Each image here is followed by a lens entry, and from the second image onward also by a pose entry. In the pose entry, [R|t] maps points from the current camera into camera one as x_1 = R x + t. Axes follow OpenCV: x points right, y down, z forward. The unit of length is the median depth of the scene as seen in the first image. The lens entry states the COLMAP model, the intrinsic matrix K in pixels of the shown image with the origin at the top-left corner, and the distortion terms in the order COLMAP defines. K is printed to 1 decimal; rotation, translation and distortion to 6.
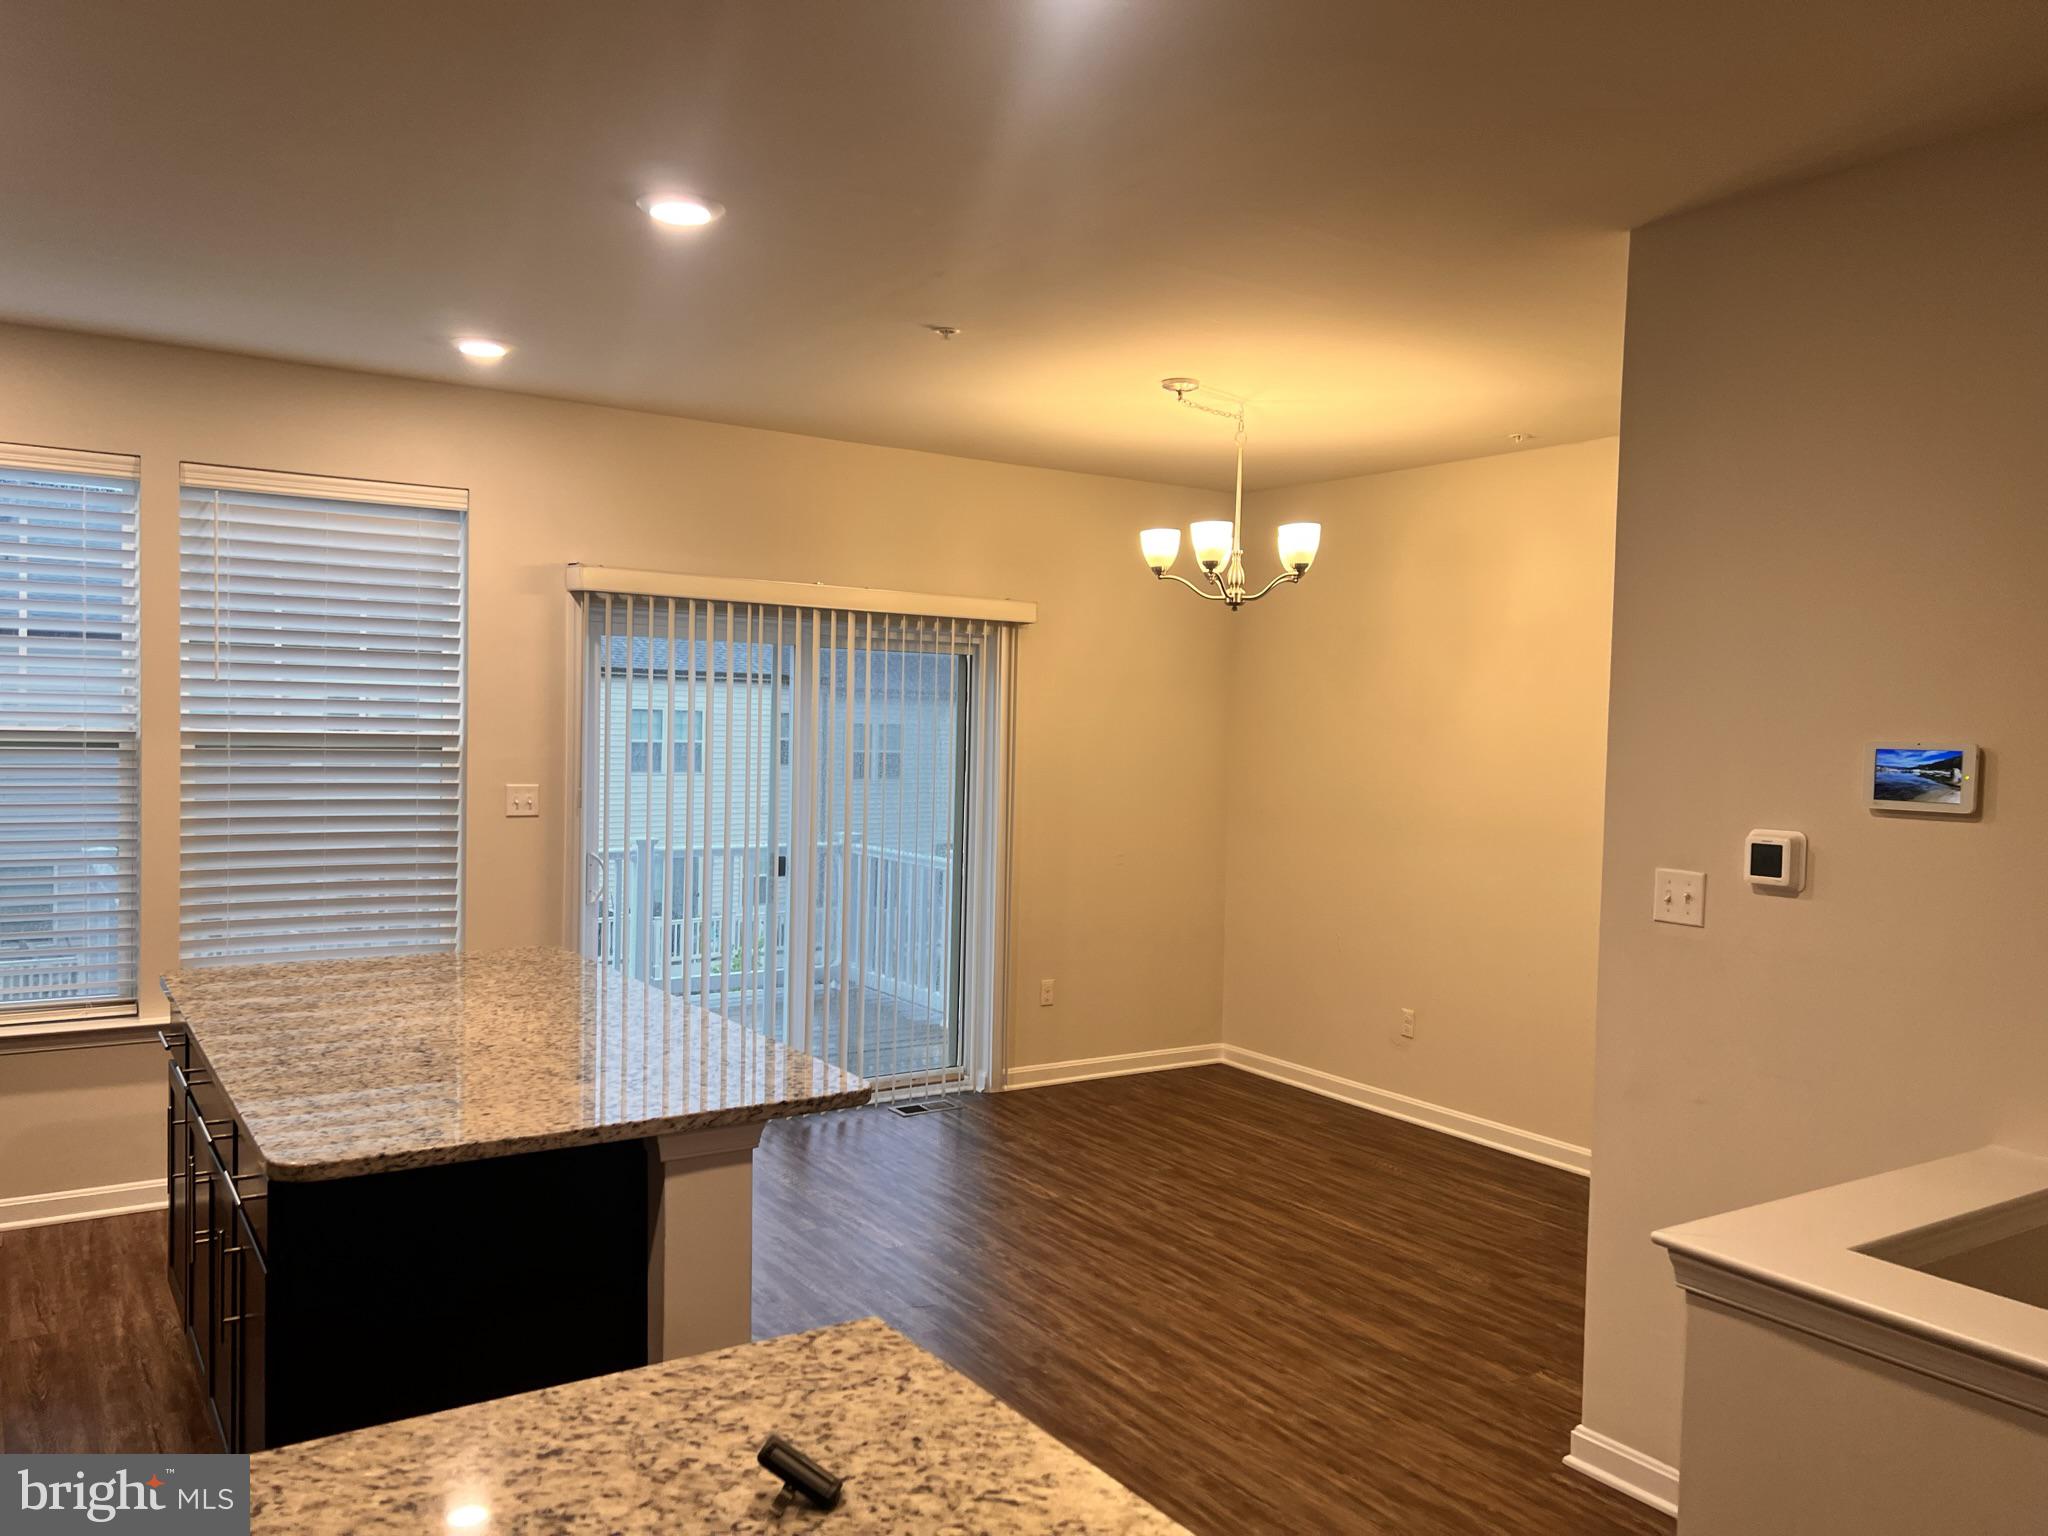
lens RADIAL K [[1531.1, 0, 1021.2], [0, 1531.1, 774.2], [0, 0, 1]] dist [0.086978, -0.115762]
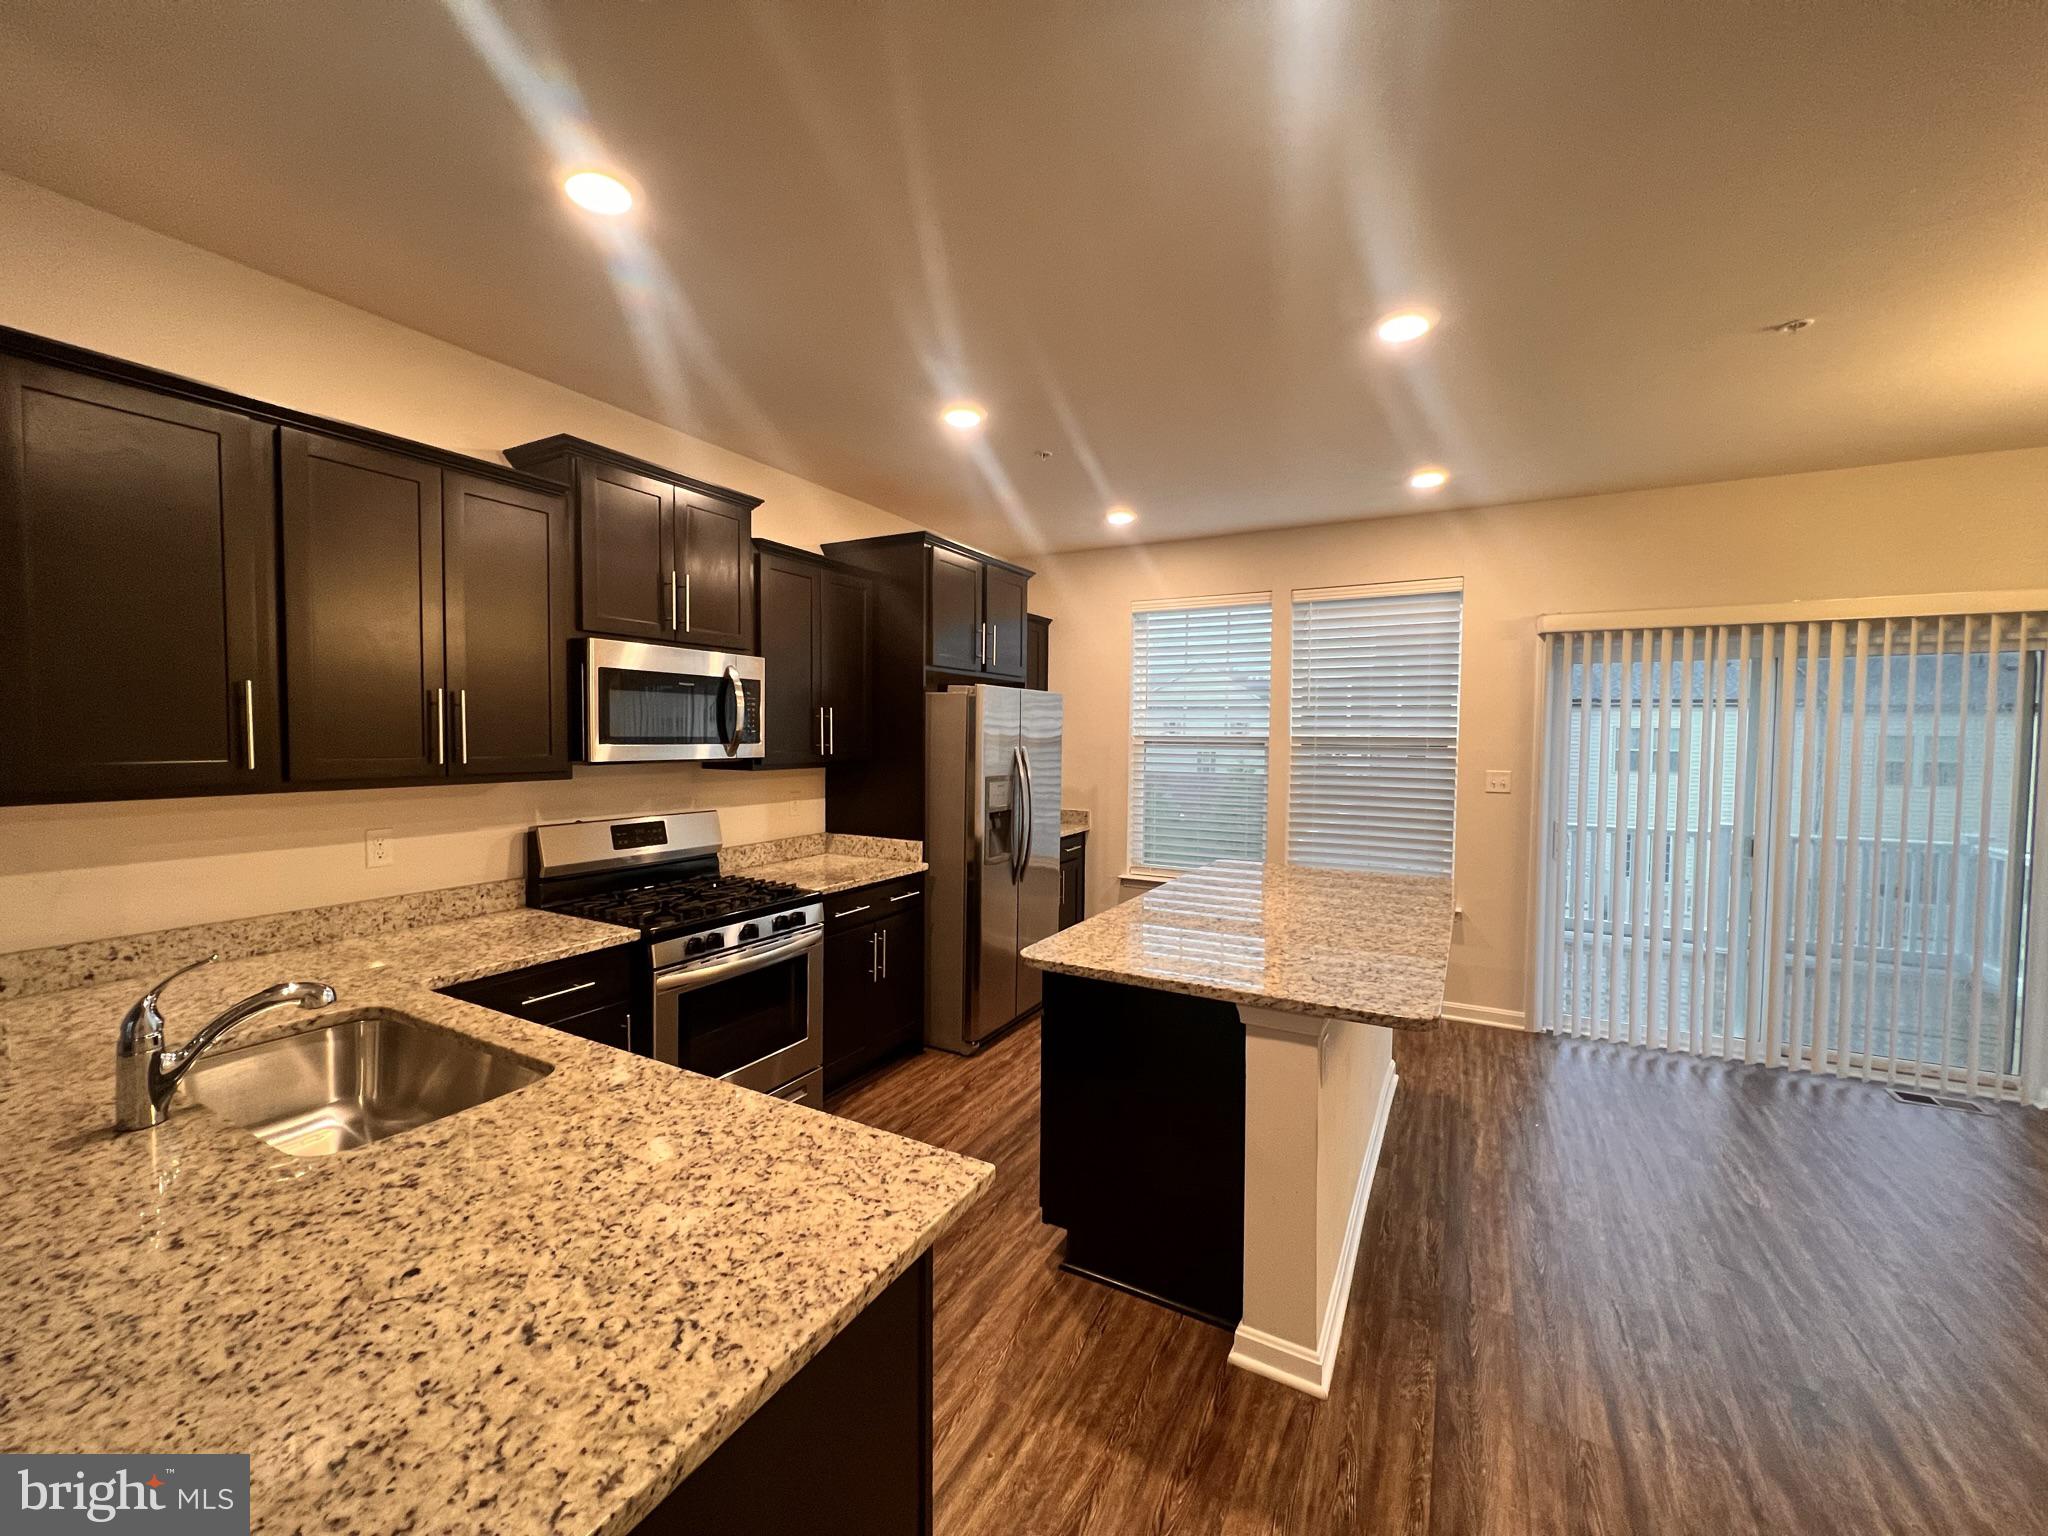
lens RADIAL K [[819.6, 0, 1019.2], [0, 819.6, 766.2], [0, 0, 1]] dist [-0.003467, 0.001021]
pose [[0.456859, 0.013318, -0.889439, 0.177618], [-0.027832, 0.999612, 0.000672, 0.016182], [0.889103, 0.024448, 0.457053, 0.272535]]
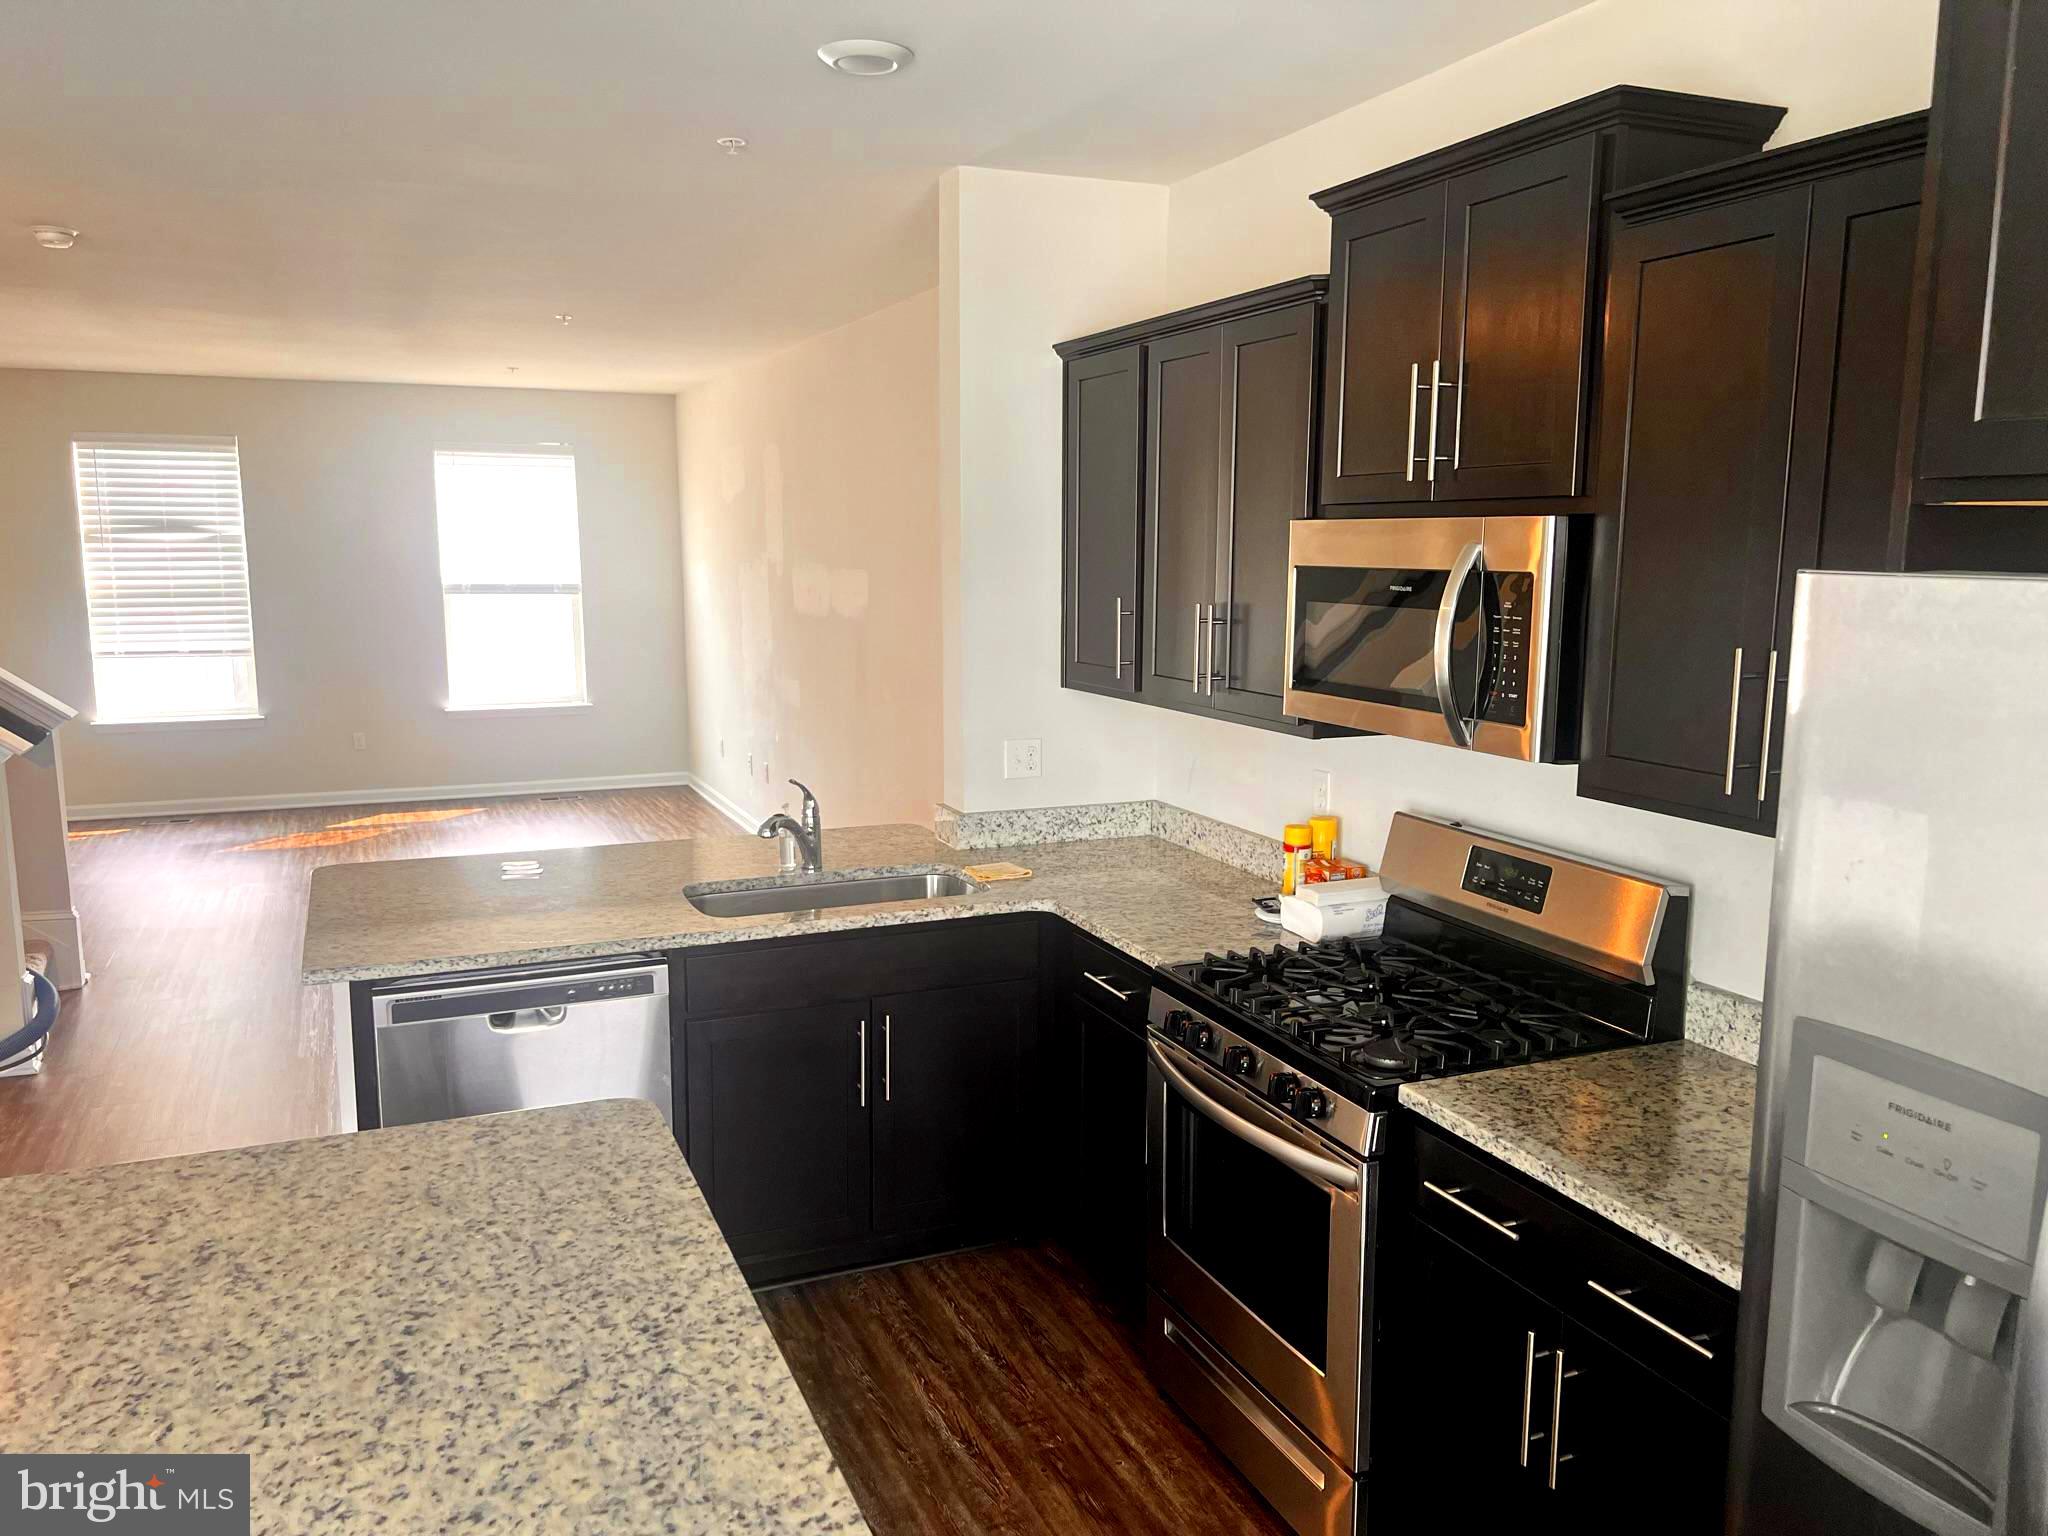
lens RADIAL K [[1544.2, 0, 1023.4], [0, 1544.2, 788.6], [0, 0, 1]] dist [0.054753, -0.059236]
pose [[-0.981388, -0.060465, 0.182268, -0.432216], [-0.023376, 0.979693, 0.199135, -0.073880], [-0.190608, 0.191168, -0.962872, 0.915737]]
